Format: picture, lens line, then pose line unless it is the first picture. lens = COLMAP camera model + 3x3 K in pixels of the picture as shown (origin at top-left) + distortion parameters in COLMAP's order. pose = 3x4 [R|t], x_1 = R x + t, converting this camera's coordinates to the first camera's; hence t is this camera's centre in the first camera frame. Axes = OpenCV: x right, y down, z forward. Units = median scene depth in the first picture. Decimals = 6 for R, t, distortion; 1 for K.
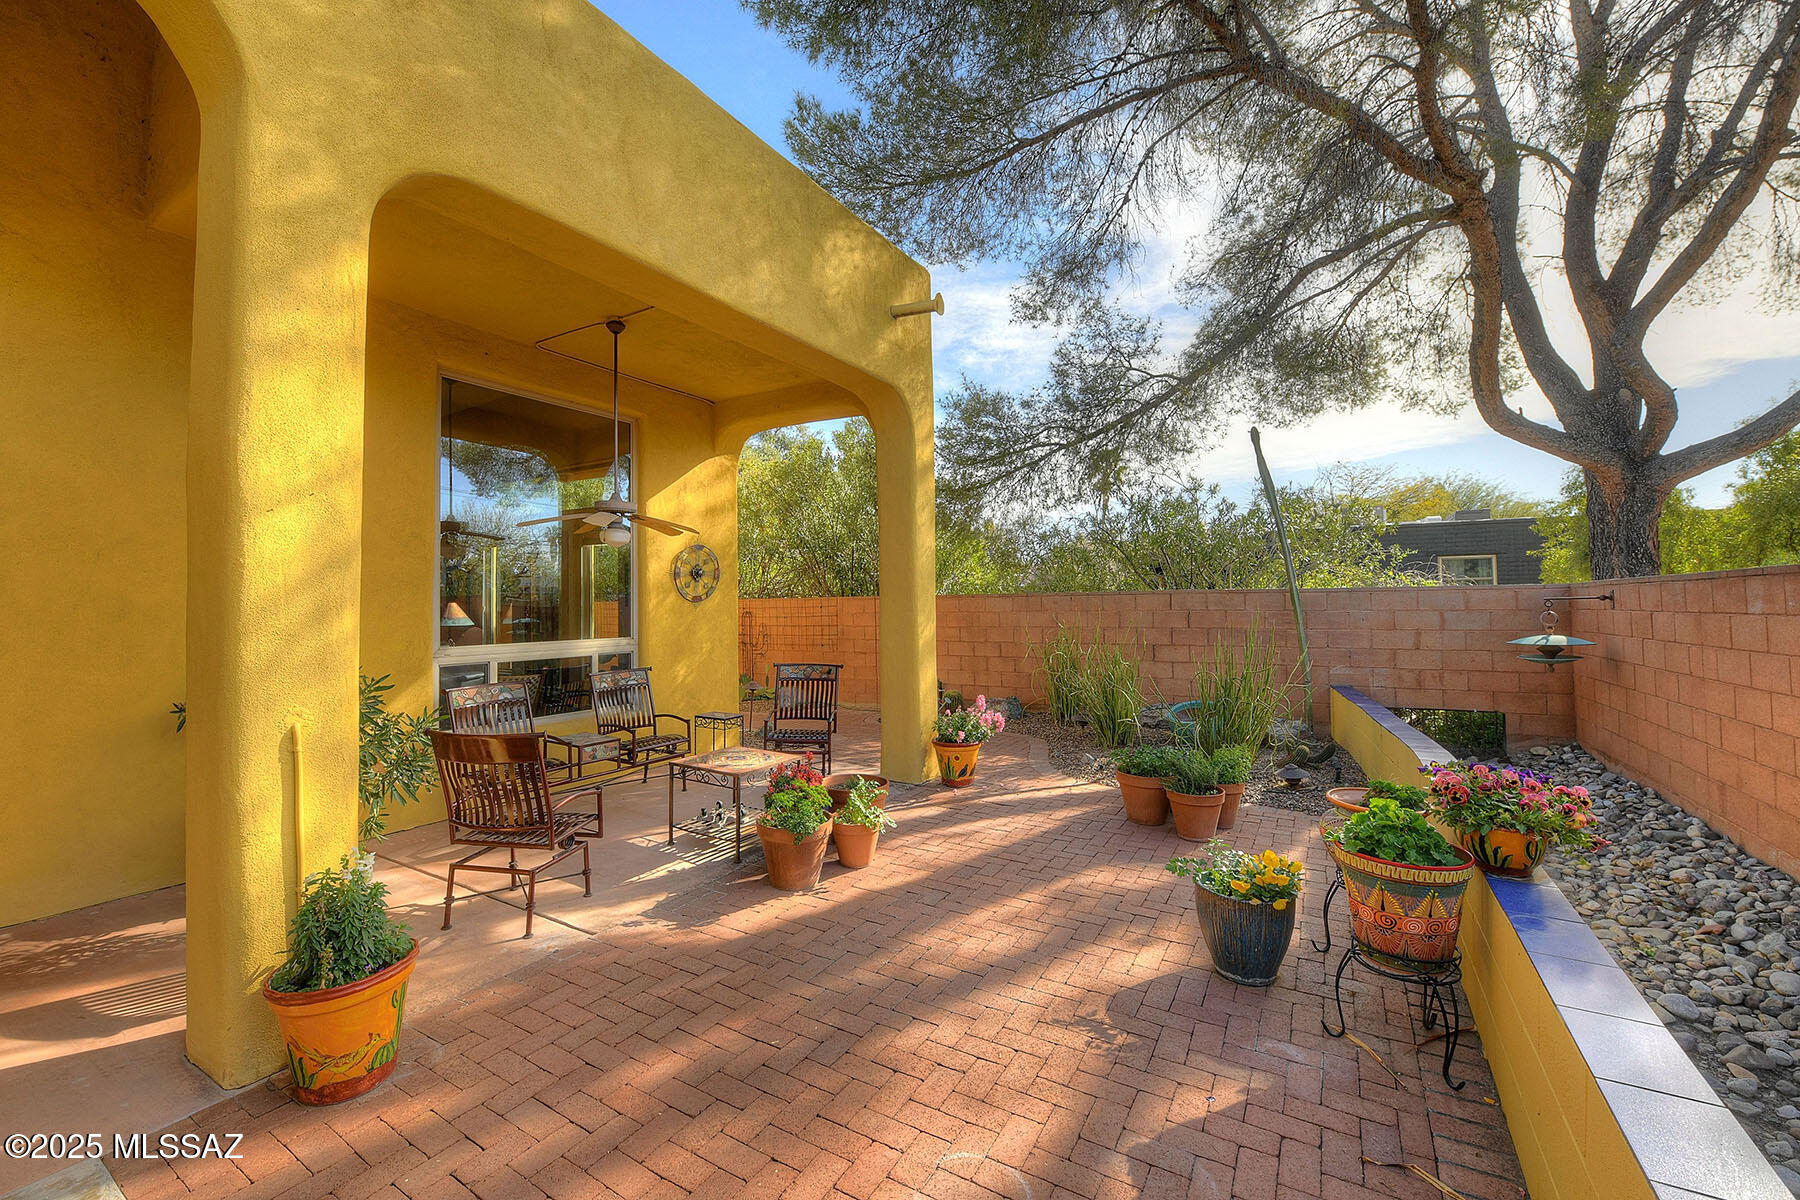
lens RADIAL K [[736.9, 0, 900.0], [0, 736.9, 600.0], [0, 0, 1]] dist [0.000316, -0.000021]
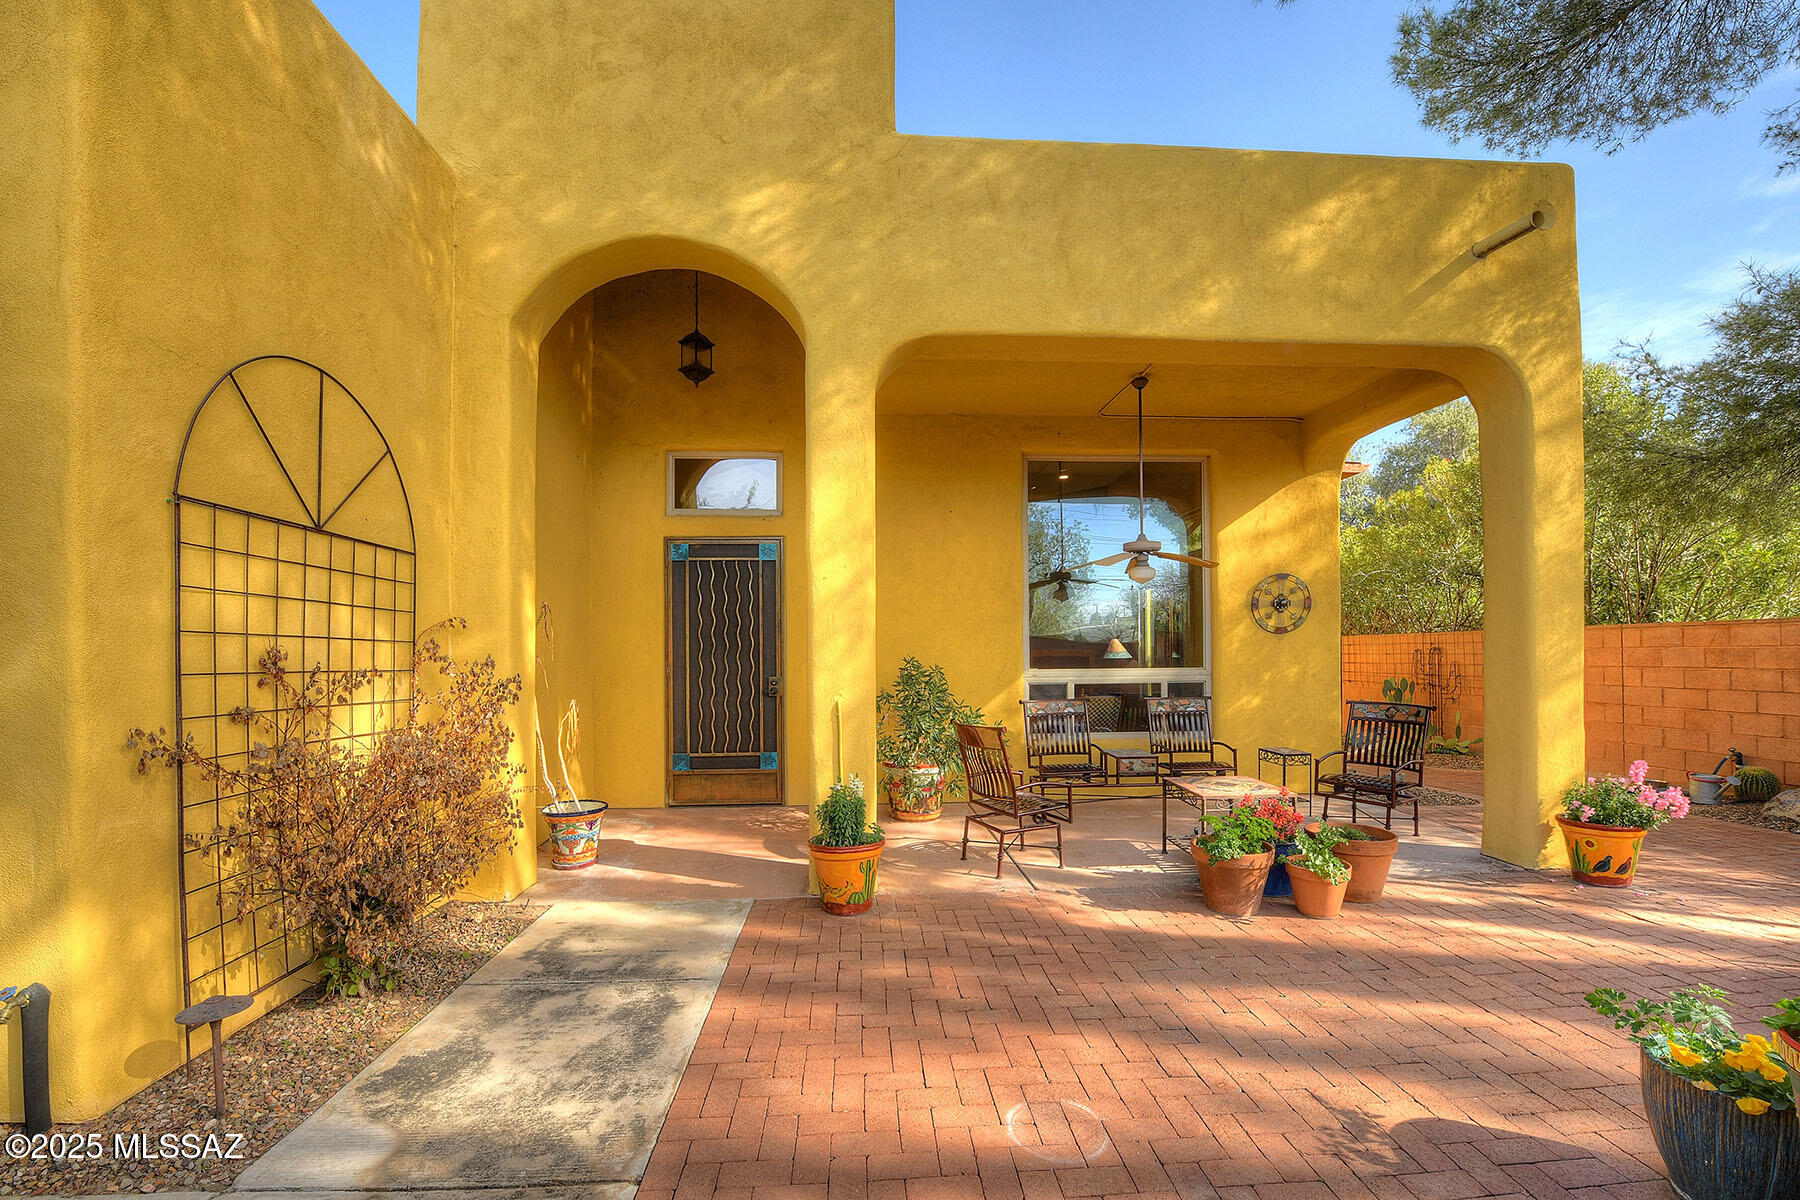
lens RADIAL K [[738.7, 0, 902.3], [0, 738.7, 673.5], [0, 0, 1]] dist [0.000814, 0.000069]
pose [[0.575098, 0.028639, -0.817583, 0.272008], [0.007371, 0.999165, 0.040184, 0.014955], [0.818051, -0.029136, 0.574407, 0.050226]]
